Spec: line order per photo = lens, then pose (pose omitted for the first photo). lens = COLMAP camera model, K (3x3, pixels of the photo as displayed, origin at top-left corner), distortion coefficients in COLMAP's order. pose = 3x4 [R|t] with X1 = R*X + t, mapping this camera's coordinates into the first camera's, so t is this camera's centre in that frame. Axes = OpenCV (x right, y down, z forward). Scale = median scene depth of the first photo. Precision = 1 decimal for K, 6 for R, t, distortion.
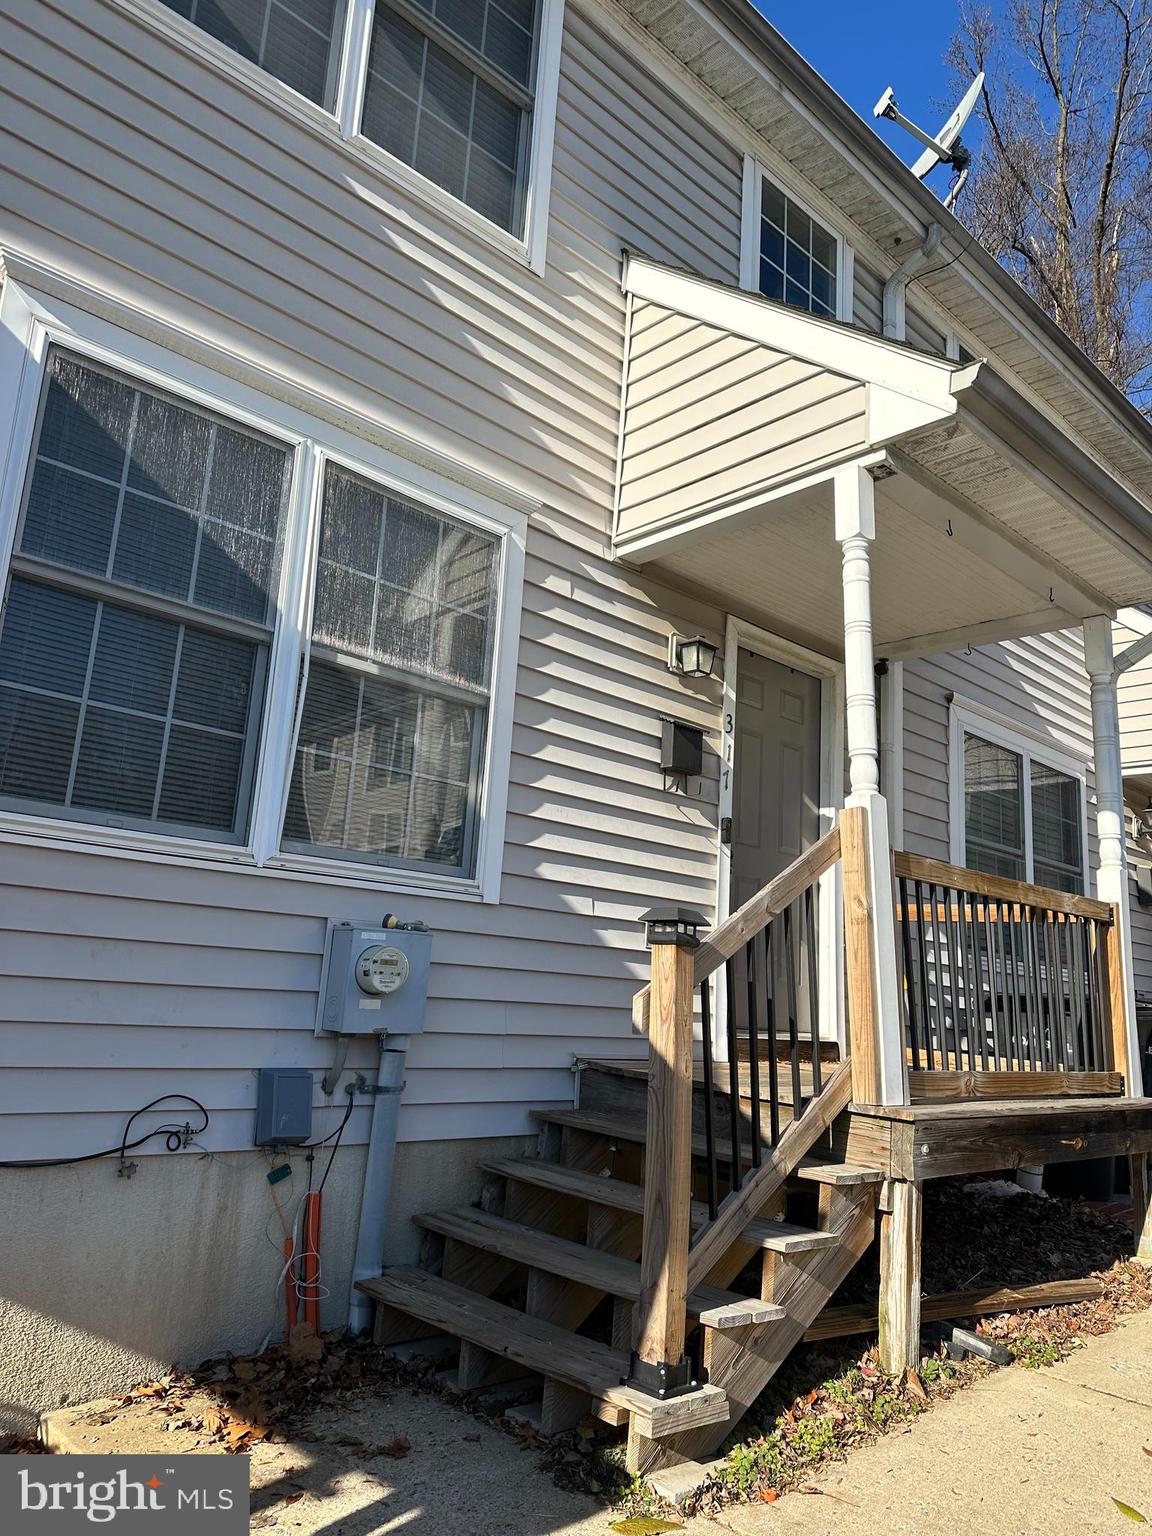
lens RADIAL K [[1079.6, 0, 576.0], [0, 1079.6, 768.0], [0, 0, 1]] dist [0.100650, -0.185013]
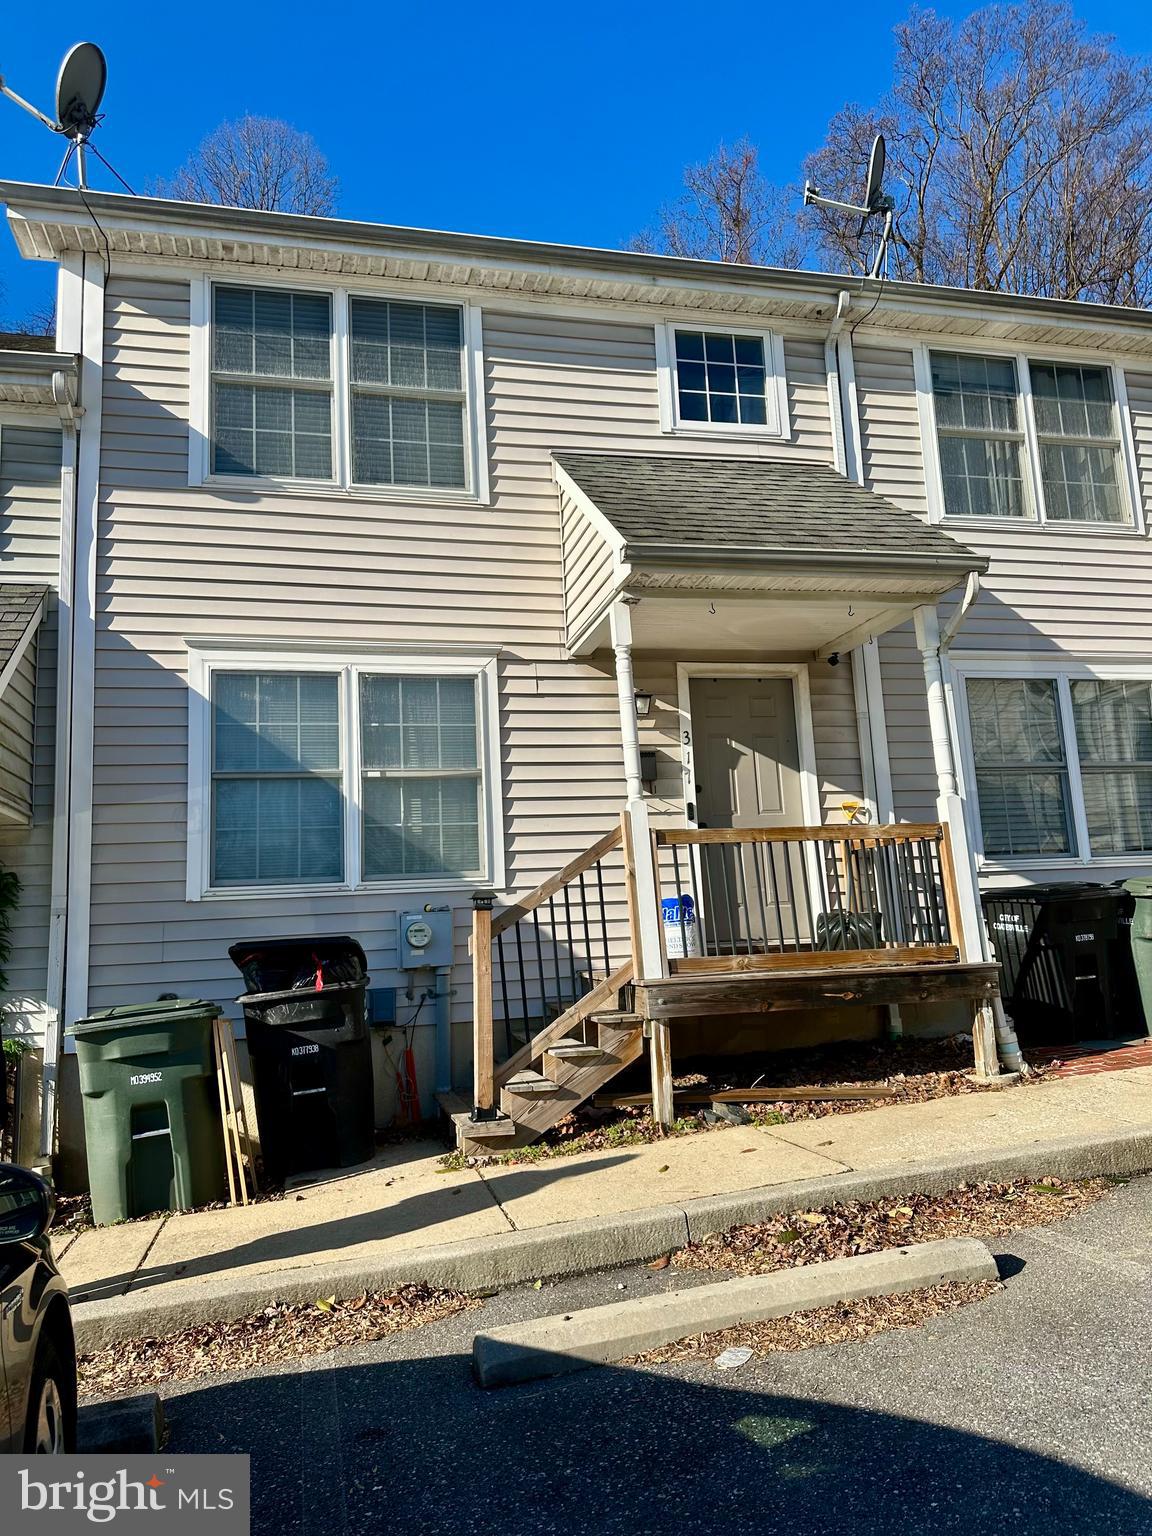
lens RADIAL K [[1079.6, 0, 576.0], [0, 1079.6, 768.0], [0, 0, 1]] dist [0.100650, -0.185013]
pose [[0.867155, -0.177601, -0.465296, 0.977316], [0.201701, 0.979445, 0.002054, -0.048484], [0.455367, -0.095631, 0.885153, -0.524108]]
